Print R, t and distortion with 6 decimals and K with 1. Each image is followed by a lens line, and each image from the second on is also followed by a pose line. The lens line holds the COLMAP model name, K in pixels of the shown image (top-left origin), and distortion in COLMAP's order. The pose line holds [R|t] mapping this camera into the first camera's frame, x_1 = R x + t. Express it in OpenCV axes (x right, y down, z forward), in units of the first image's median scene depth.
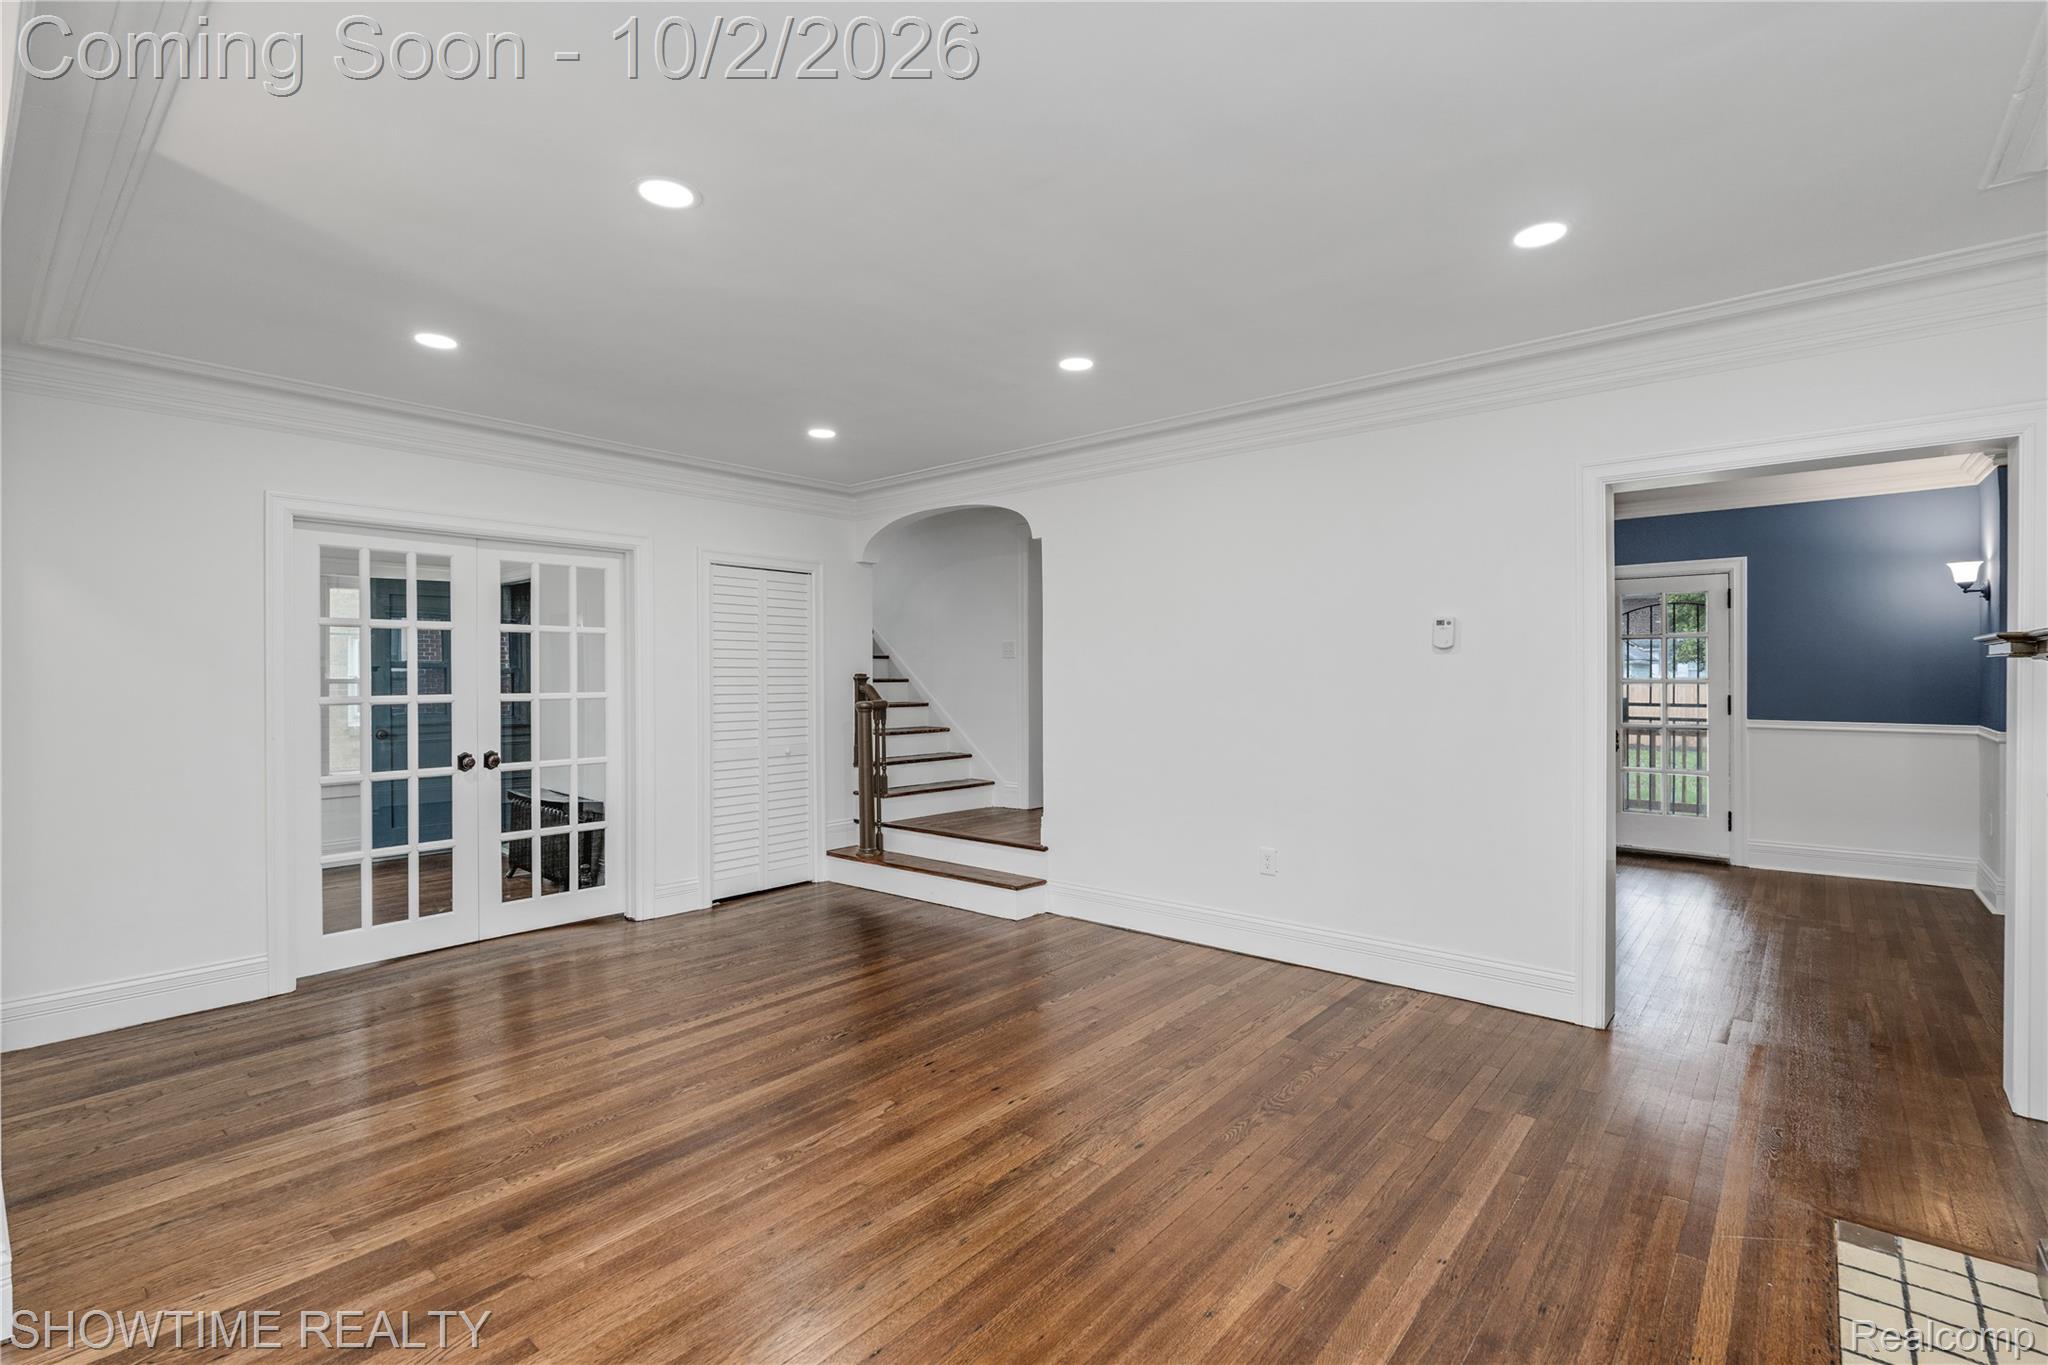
lens RADIAL K [[932.4, 0, 1024.0], [0, 932.4, 682.5], [0, 0, 1]] dist [-0.002402, -0.000073]
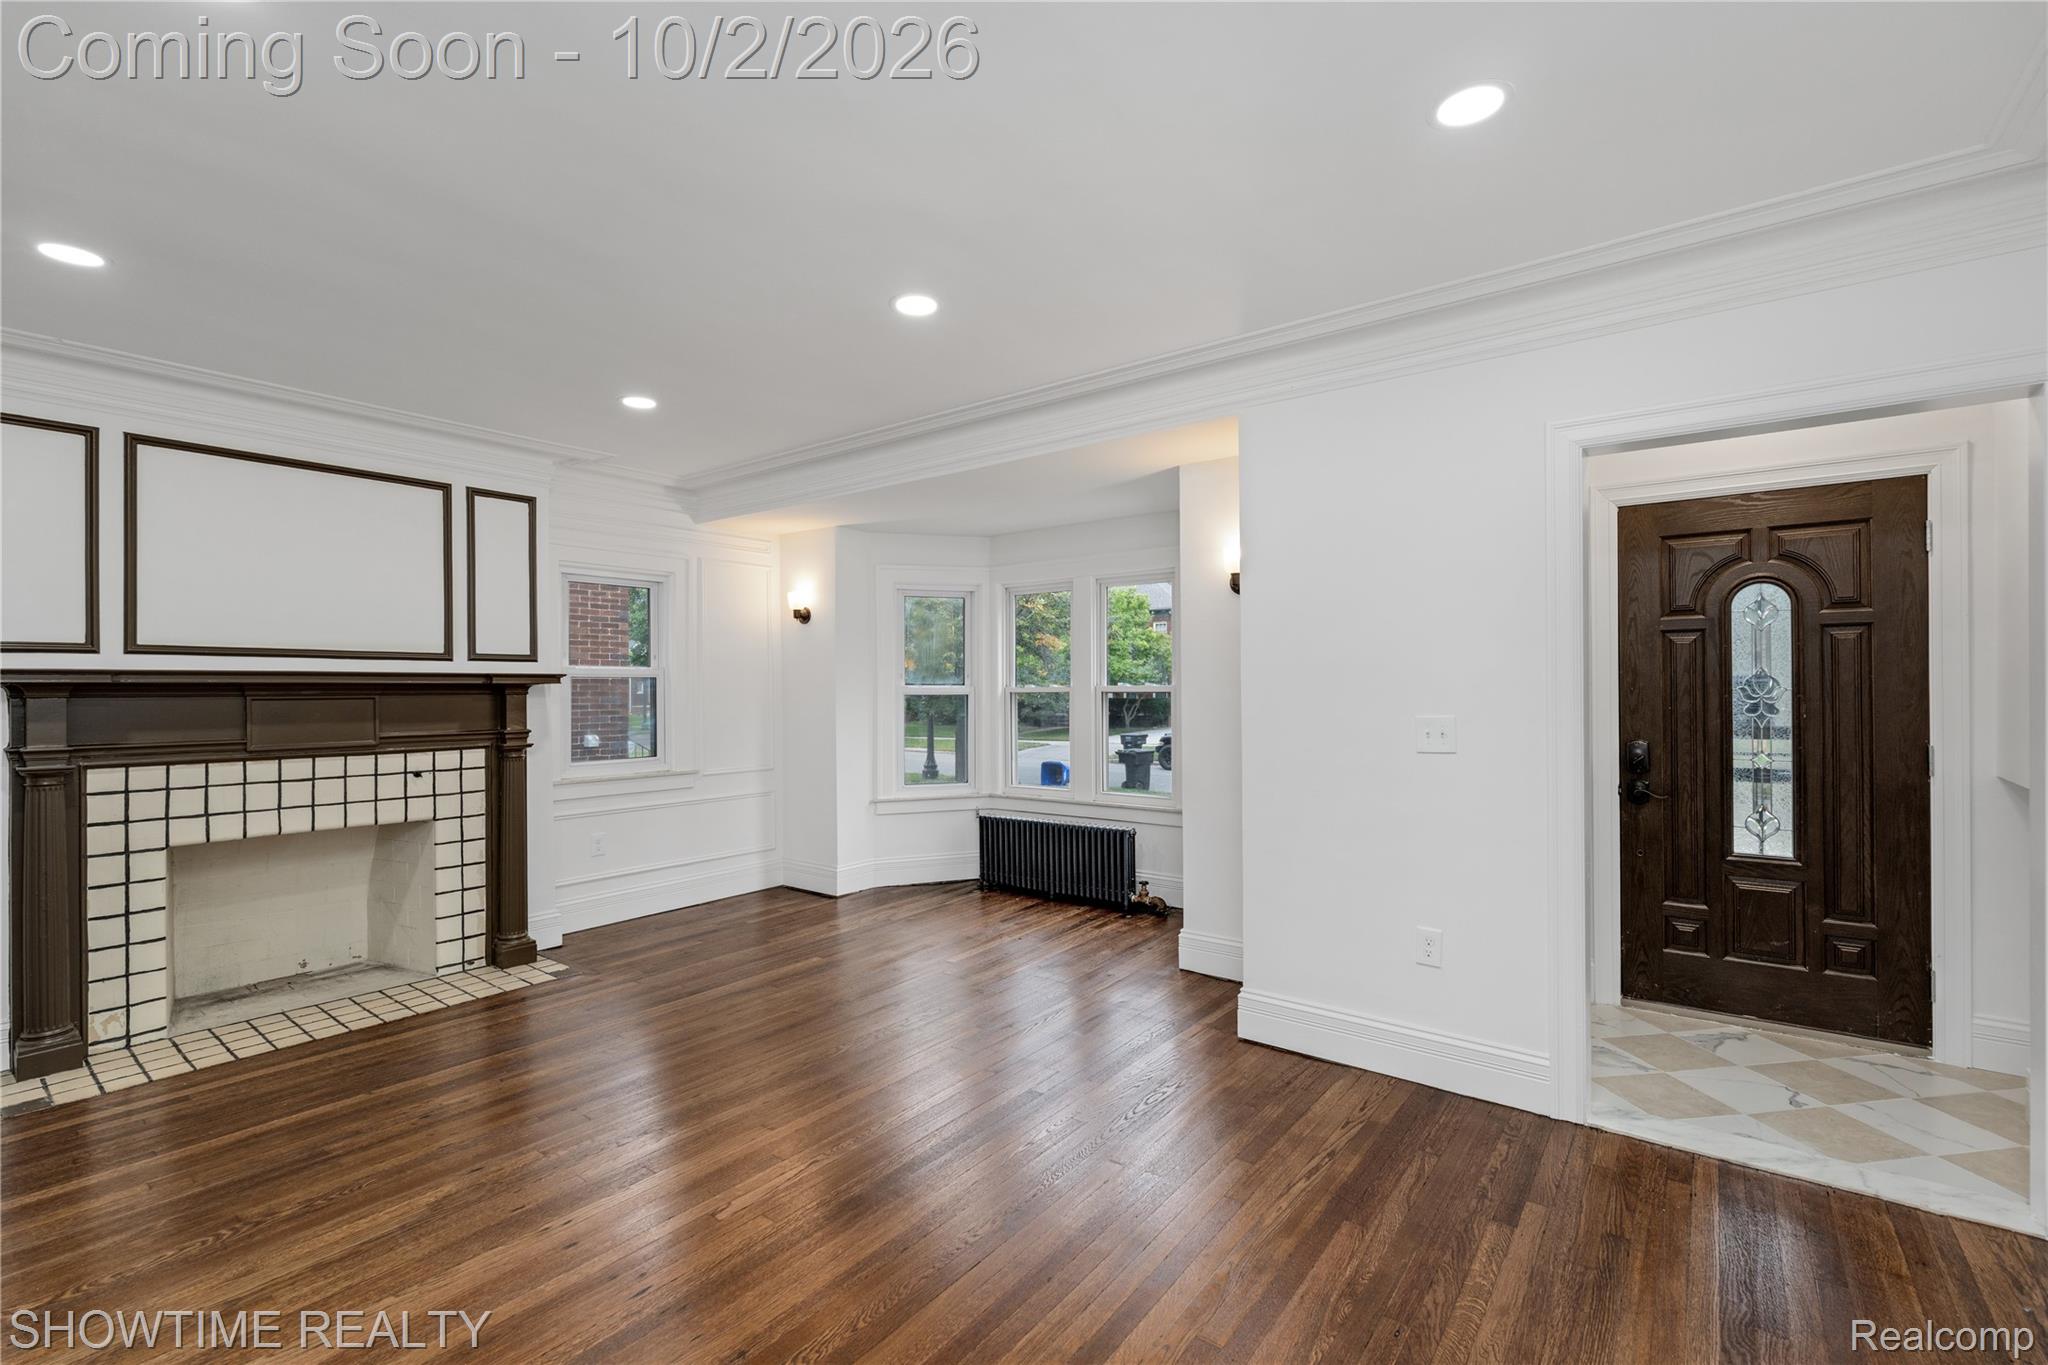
lens RADIAL K [[895.4, 0, 1019.1], [0, 895.4, 690.3], [0, 0, 1]] dist [-0.002274, 0.000287]
pose [[-0.998847, 0.009435, -0.047070, -0.301876], [0.008917, 0.999897, 0.011207, -0.009641], [0.047171, 0.010775, -0.998829, 1.459805]]
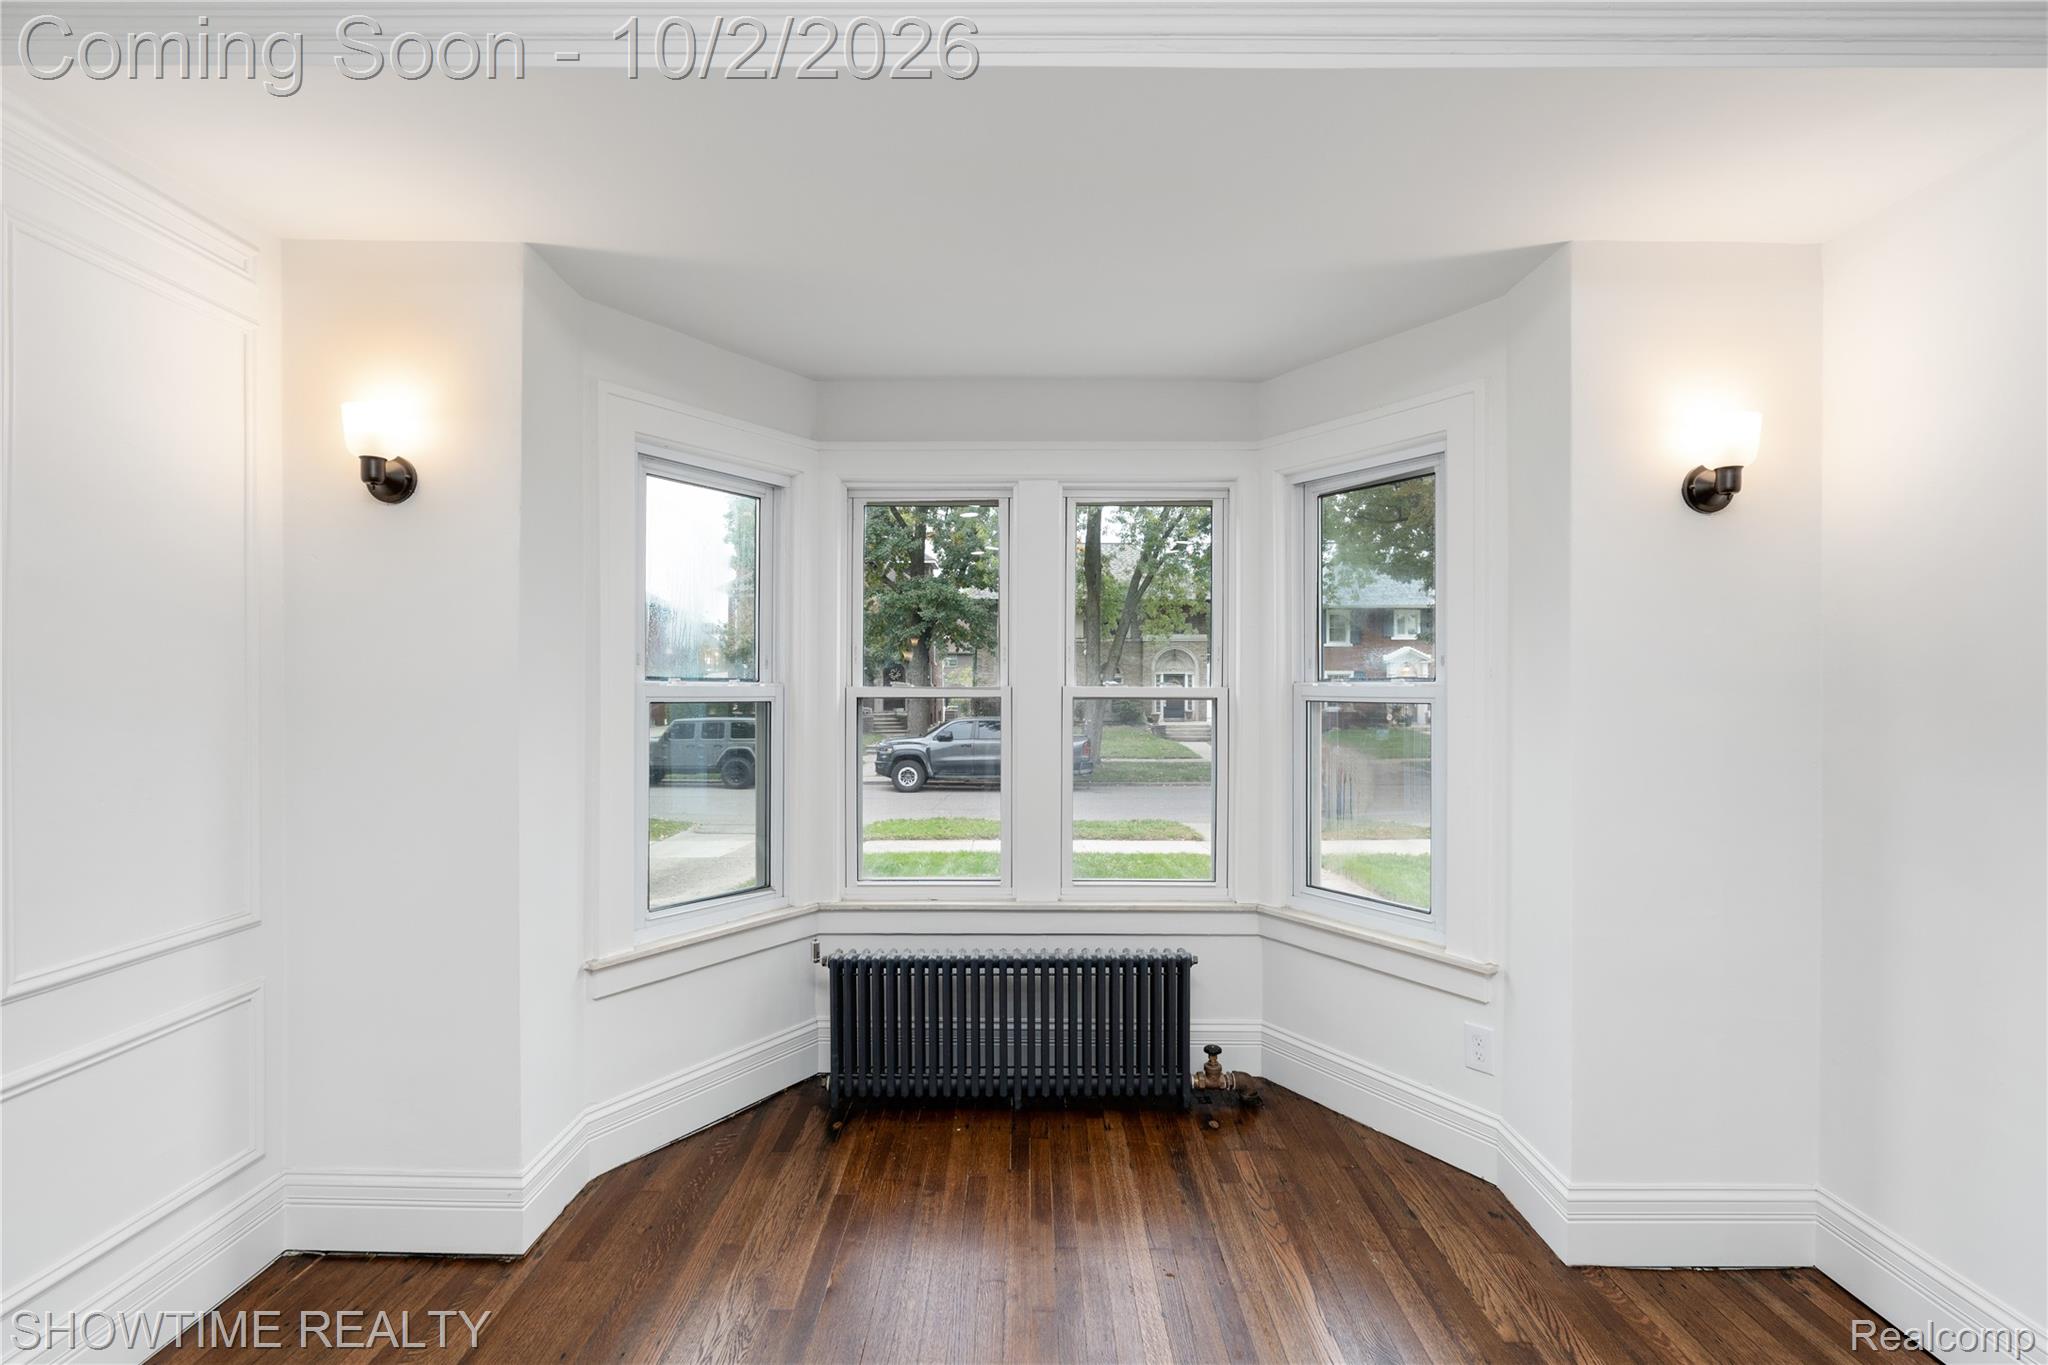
lens RADIAL K [[917.6, 0, 1023.8], [0, 917.6, 680.5], [0, 0, 1]] dist [-0.000211, 0.000332]
pose [[-0.763739, -0.005302, -0.645504, 0.085557], [-0.007365, 0.999973, 0.000501, -0.003421], [0.645483, 0.005137, -0.763757, 0.515905]]
